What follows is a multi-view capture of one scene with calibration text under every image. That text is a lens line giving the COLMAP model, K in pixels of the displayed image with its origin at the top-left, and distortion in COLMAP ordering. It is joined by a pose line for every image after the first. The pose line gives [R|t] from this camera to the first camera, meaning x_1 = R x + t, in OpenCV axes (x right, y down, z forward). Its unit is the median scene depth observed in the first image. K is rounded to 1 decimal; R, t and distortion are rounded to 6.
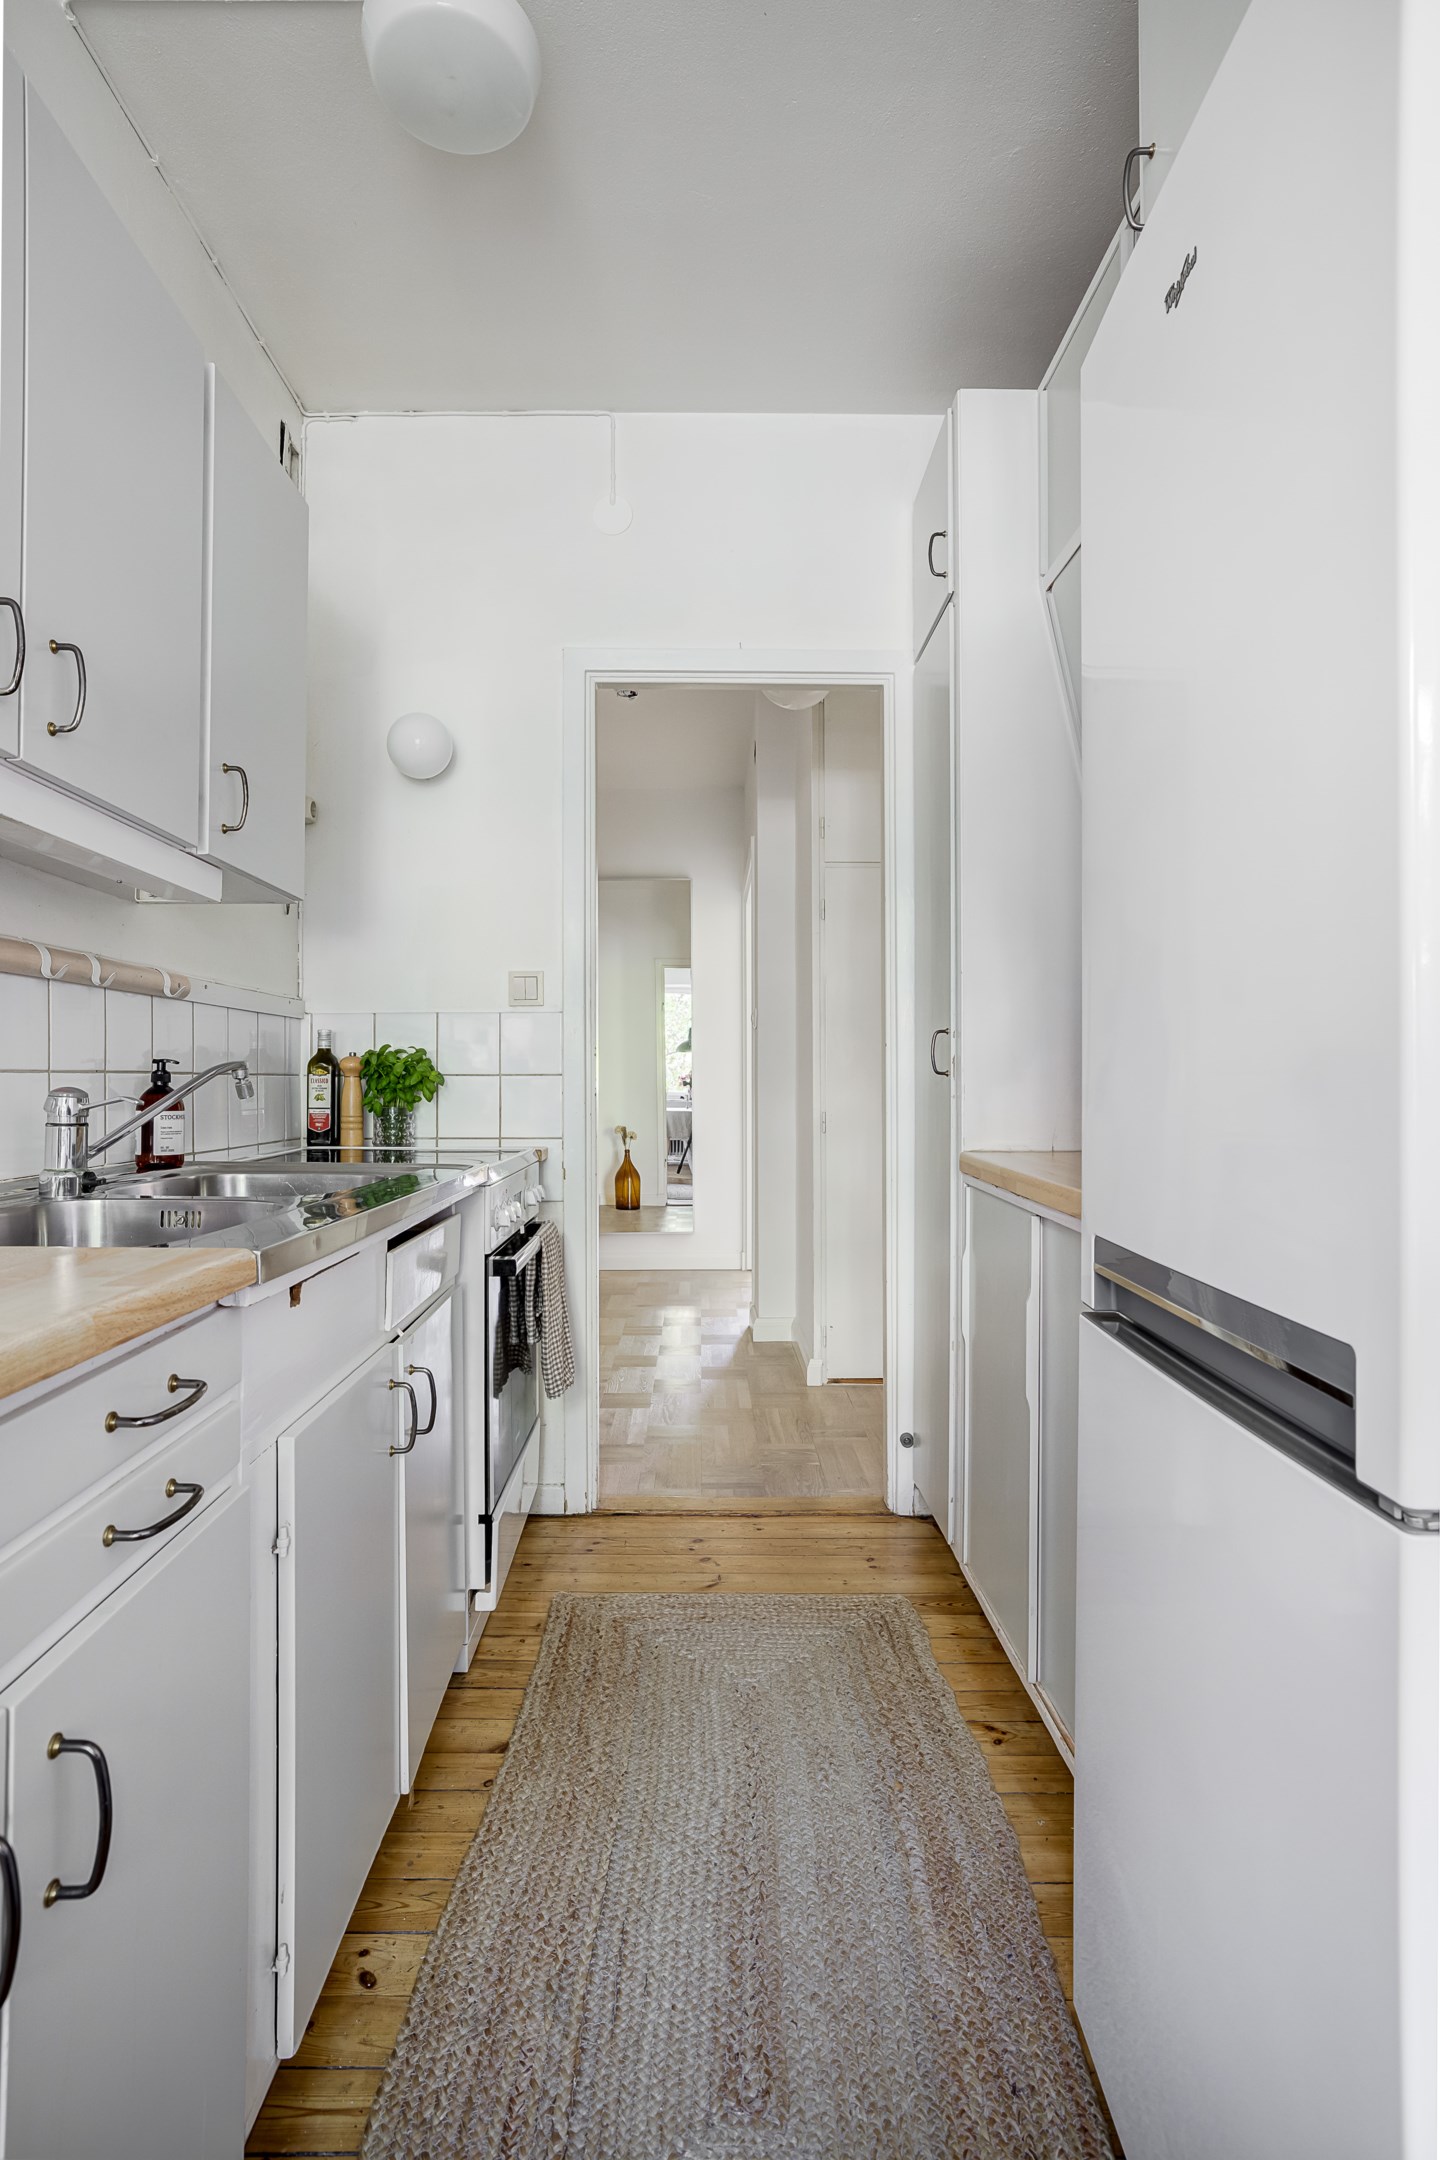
lens RADIAL K [[1086.8, 0, 719.2], [0, 1086.8, 1071.0], [0, 0, 1]] dist [-0.027345, 0.013633]
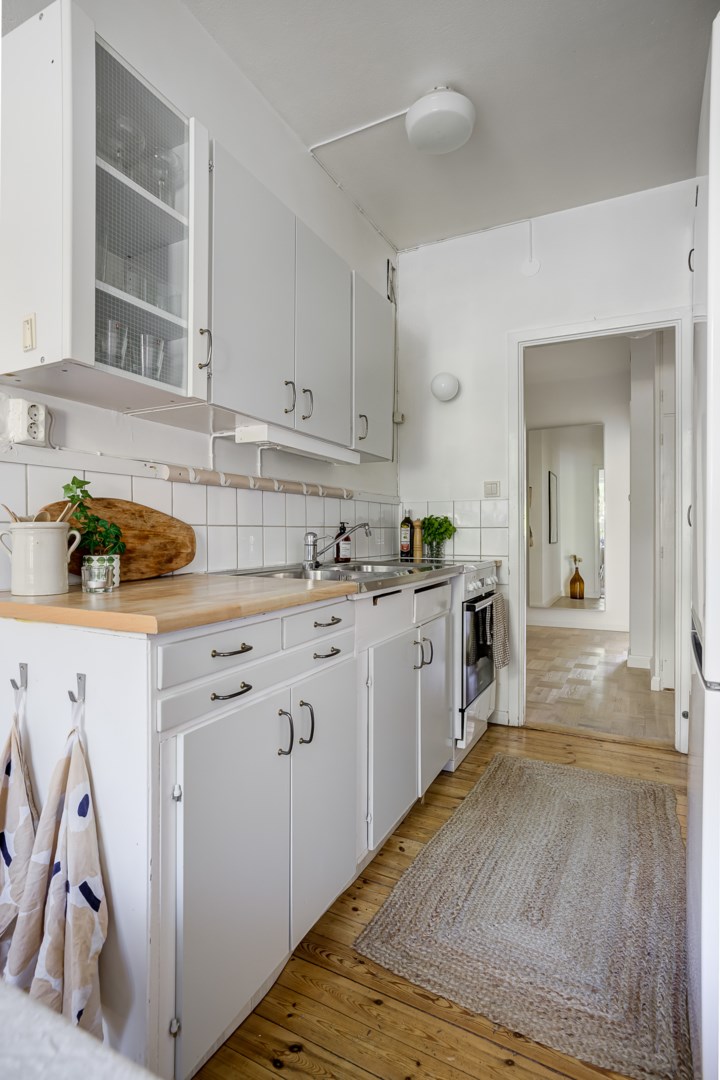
lens RADIAL K [[543.4, 0, 356.9], [0, 543.4, 539.0], [0, 0, 1]] dist [-0.027345, 0.013633]
pose [[0.889239, 0.007311, -0.457385, 0.101533], [0.003854, 0.999717, 0.023472, -0.000387], [0.457427, -0.022635, 0.888959, -0.142811]]
